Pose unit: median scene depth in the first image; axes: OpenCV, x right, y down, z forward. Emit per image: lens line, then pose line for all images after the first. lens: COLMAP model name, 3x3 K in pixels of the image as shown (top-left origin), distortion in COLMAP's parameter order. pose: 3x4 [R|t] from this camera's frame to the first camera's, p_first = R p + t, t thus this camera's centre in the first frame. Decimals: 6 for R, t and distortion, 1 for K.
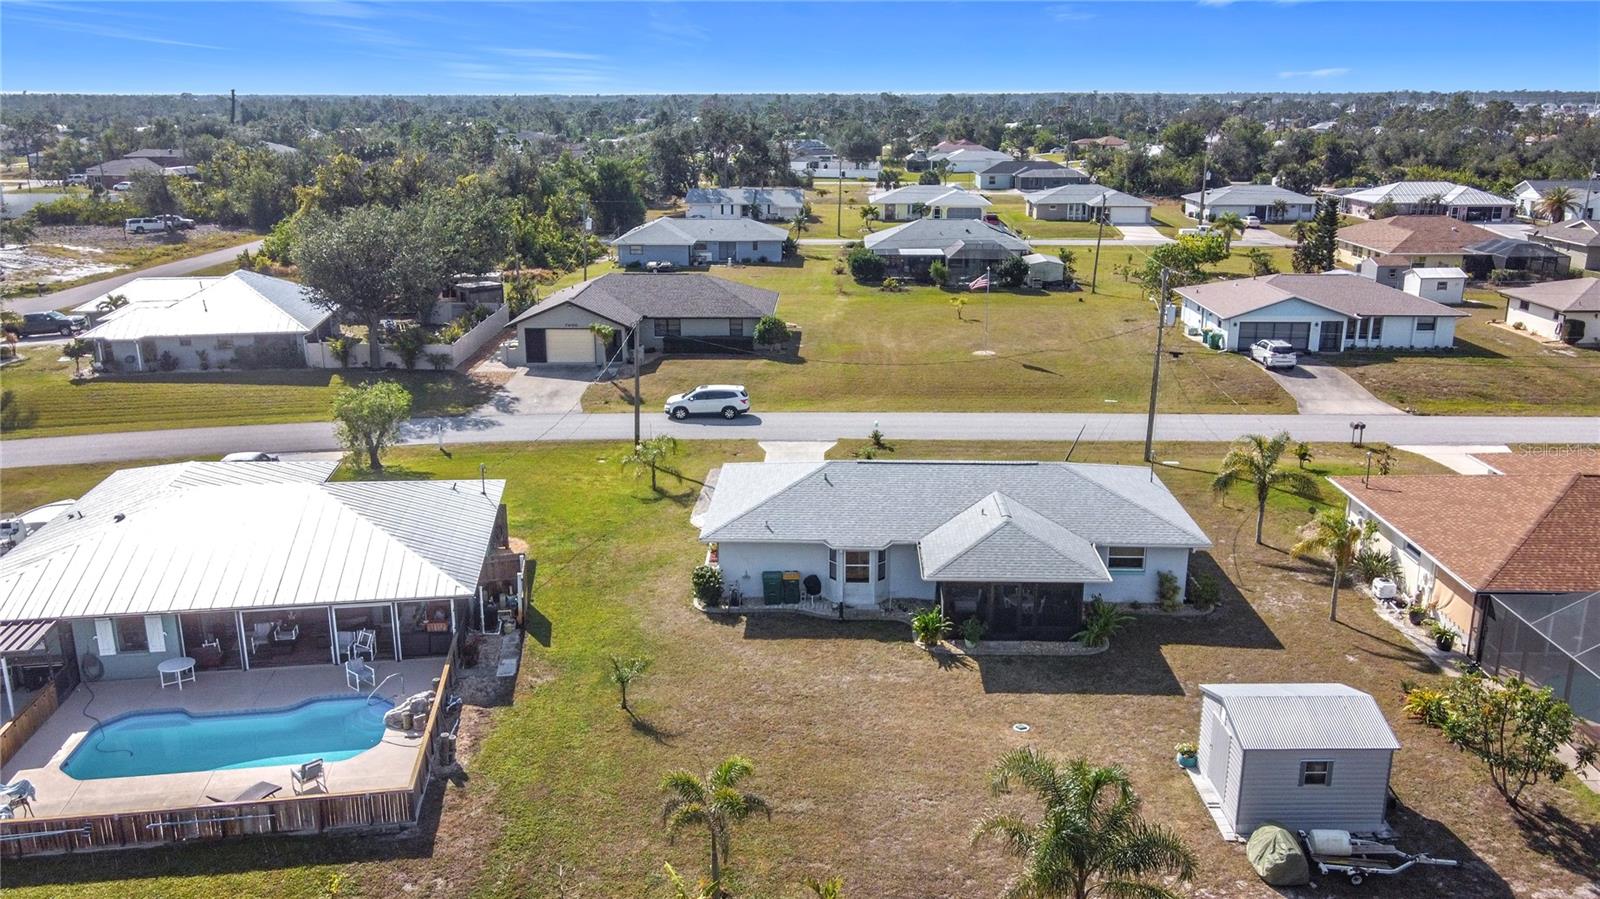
lens RADIAL K [[1261.1, 0, 820.6], [0, 1261.1, 452.0], [0, 0, 1]] dist [-0.034057, 0.072949]
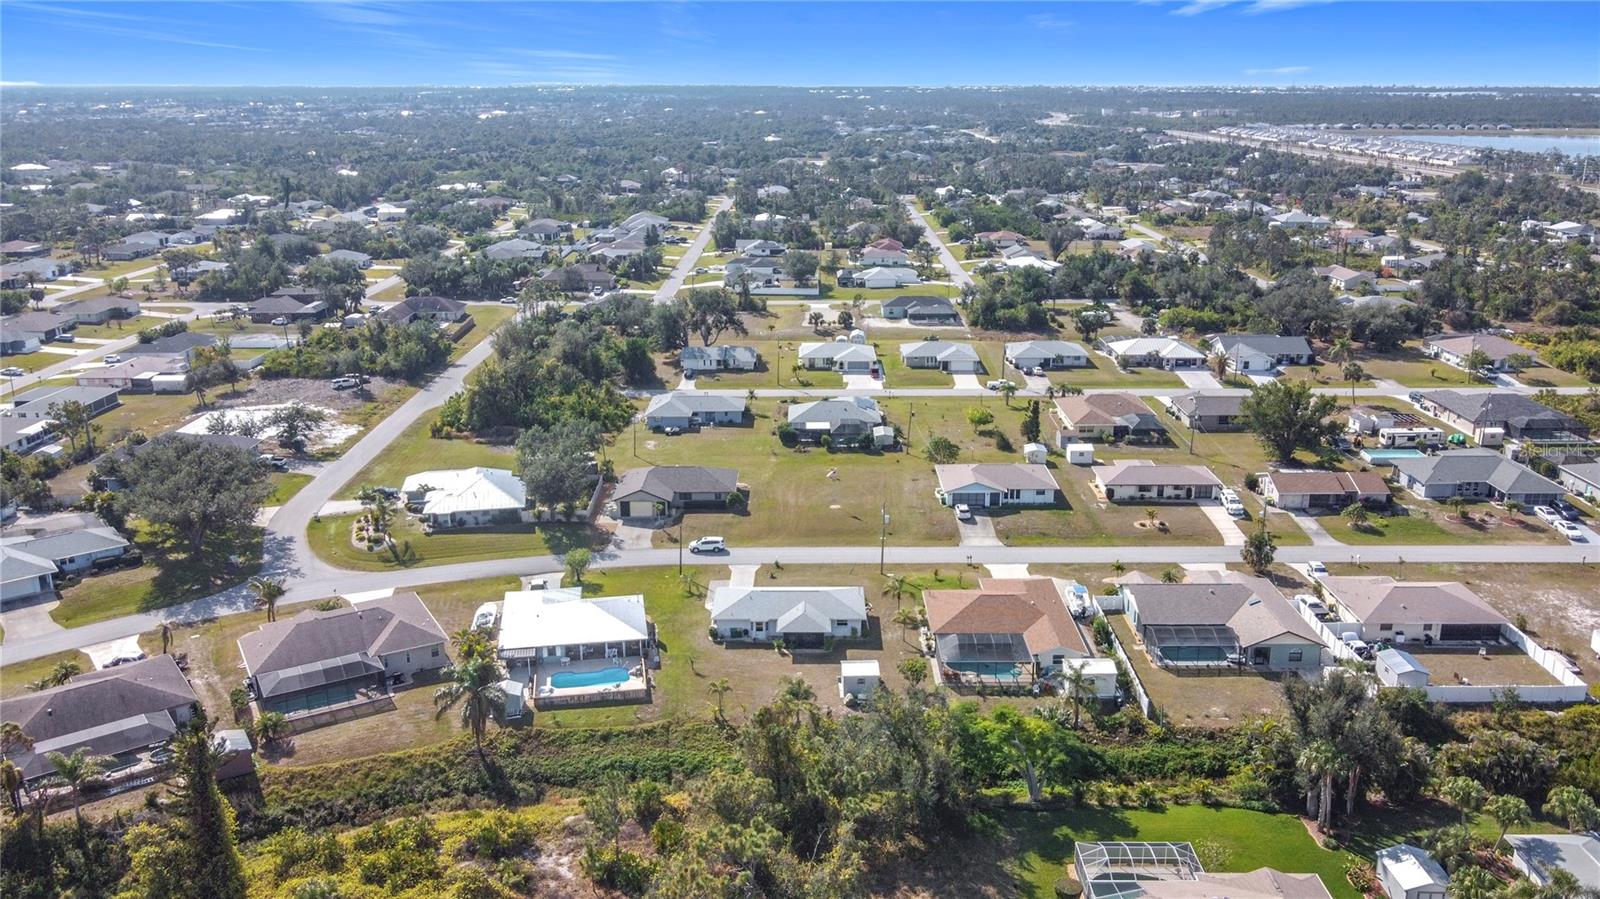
lens RADIAL K [[1261.1, 0, 820.6], [0, 1261.1, 452.0], [0, 0, 1]] dist [-0.034057, 0.072949]
pose [[0.999703, -0.010679, 0.021923, 0.069438], [0.010393, 0.999860, 0.013121, -0.231270], [-0.022060, -0.012889, 0.999674, -1.300144]]
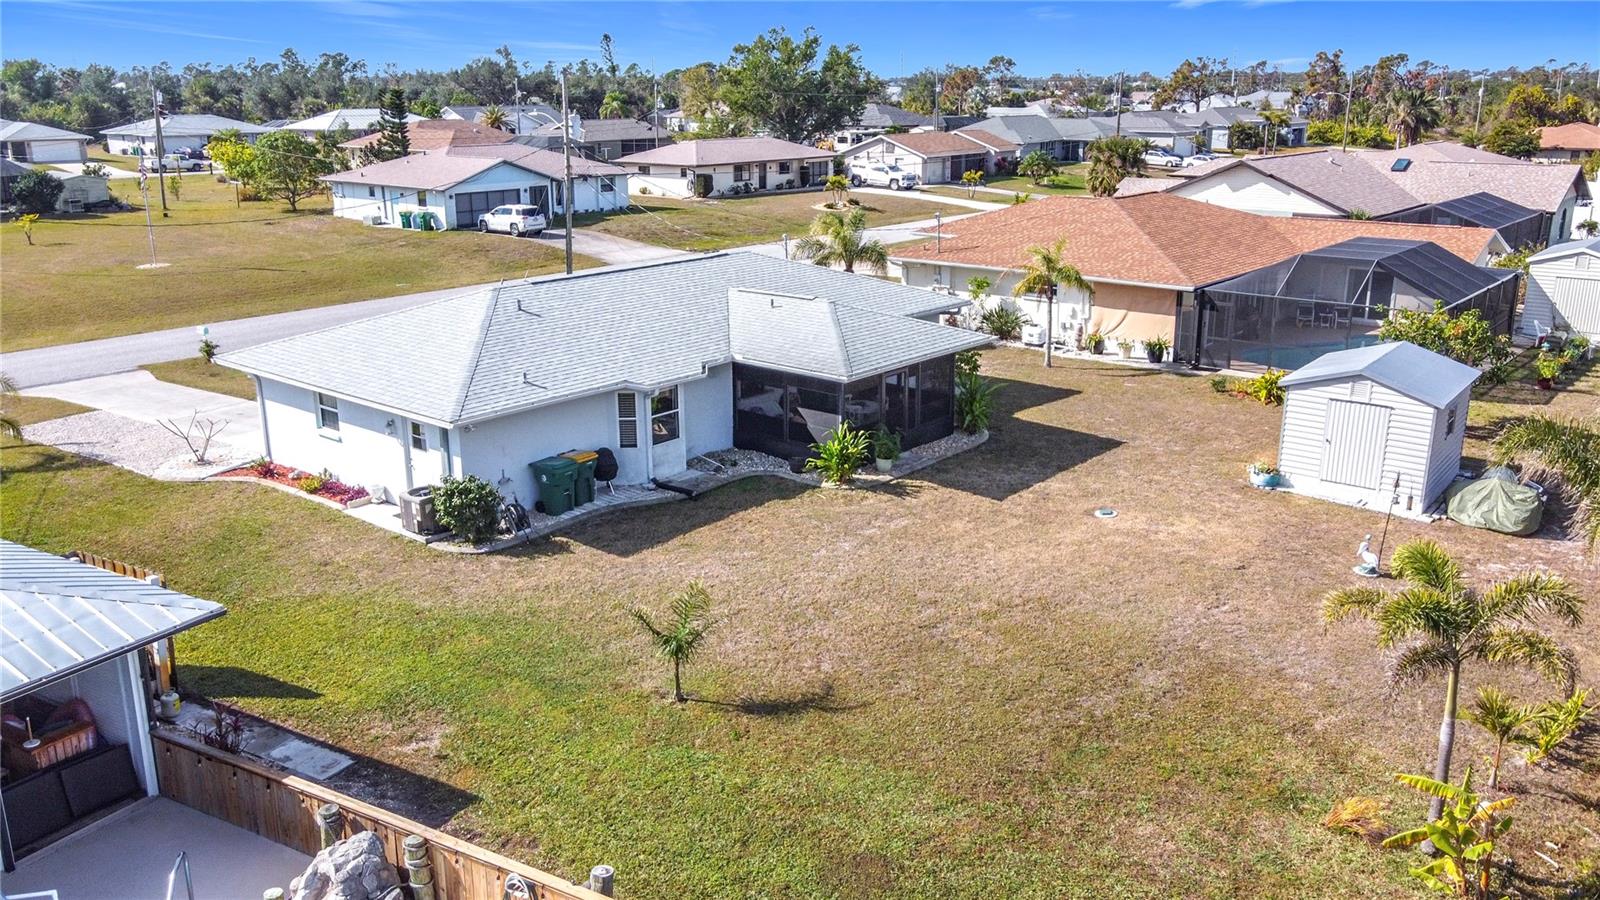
lens RADIAL K [[1261.1, 0, 820.6], [0, 1261.1, 452.5], [0, 0, 1]] dist [-0.034057, 0.072949]
pose [[0.615685, -0.224557, 0.755318, -0.232331], [0.217864, 0.969681, 0.110699, 0.032007], [-0.757276, 0.096401, 0.645941, 0.307489]]
